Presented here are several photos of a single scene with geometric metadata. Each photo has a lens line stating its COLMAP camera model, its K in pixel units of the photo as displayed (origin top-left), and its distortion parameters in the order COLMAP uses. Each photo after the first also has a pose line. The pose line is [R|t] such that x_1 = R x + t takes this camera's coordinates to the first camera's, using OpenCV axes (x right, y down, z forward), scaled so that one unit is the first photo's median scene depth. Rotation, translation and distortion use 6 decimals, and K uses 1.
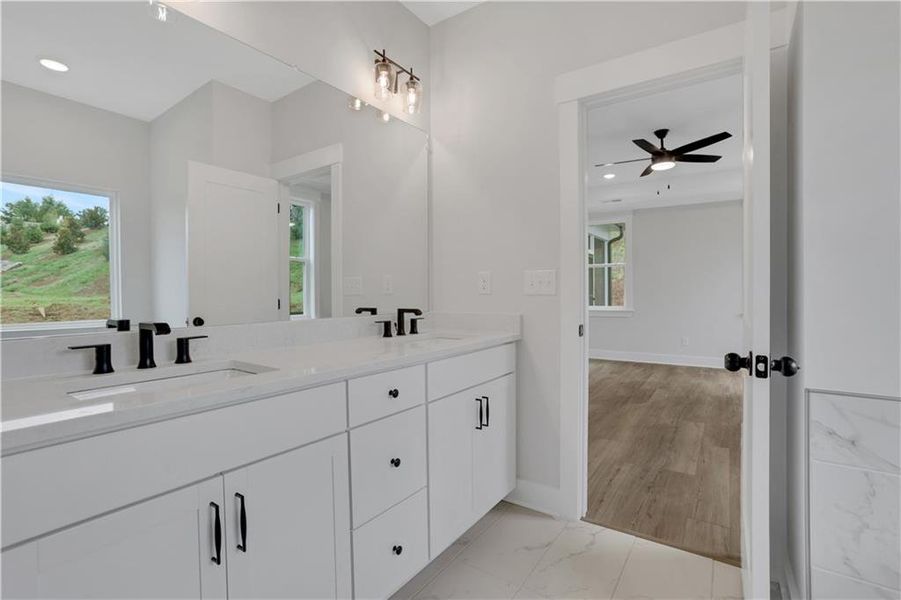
lens RADIAL K [[425.9, 0, 448.3], [0, 425.9, 295.7], [0, 0, 1]] dist [-0.067072, 0.026799]
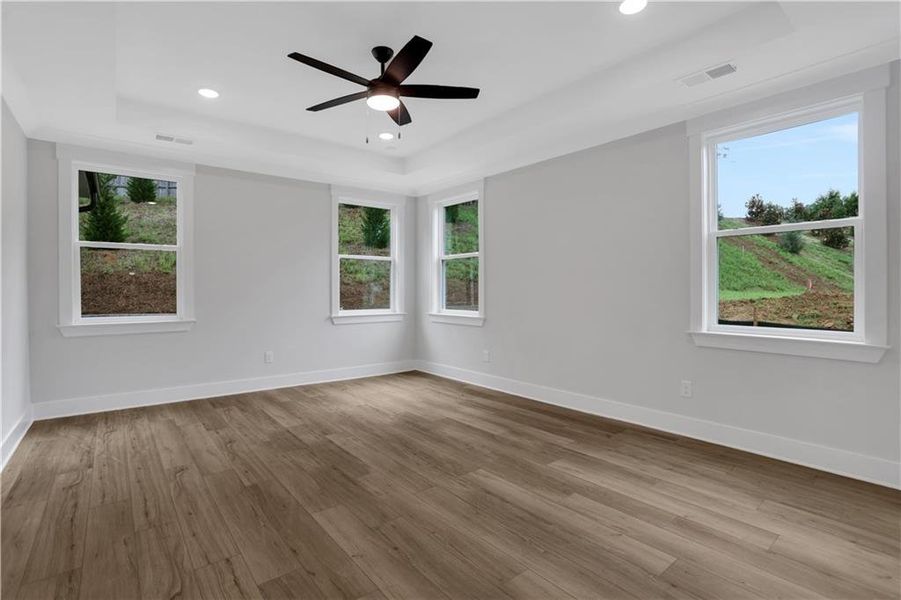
lens RADIAL K [[425.9, 0, 448.3], [0, 425.9, 295.7], [0, 0, 1]] dist [-0.067072, 0.026799]
pose [[0.296313, -0.001215, 0.955090, -0.125912], [0.007897, 0.999968, -0.001178, 0.002633], [-0.955058, 0.007891, 0.296313, 0.955539]]
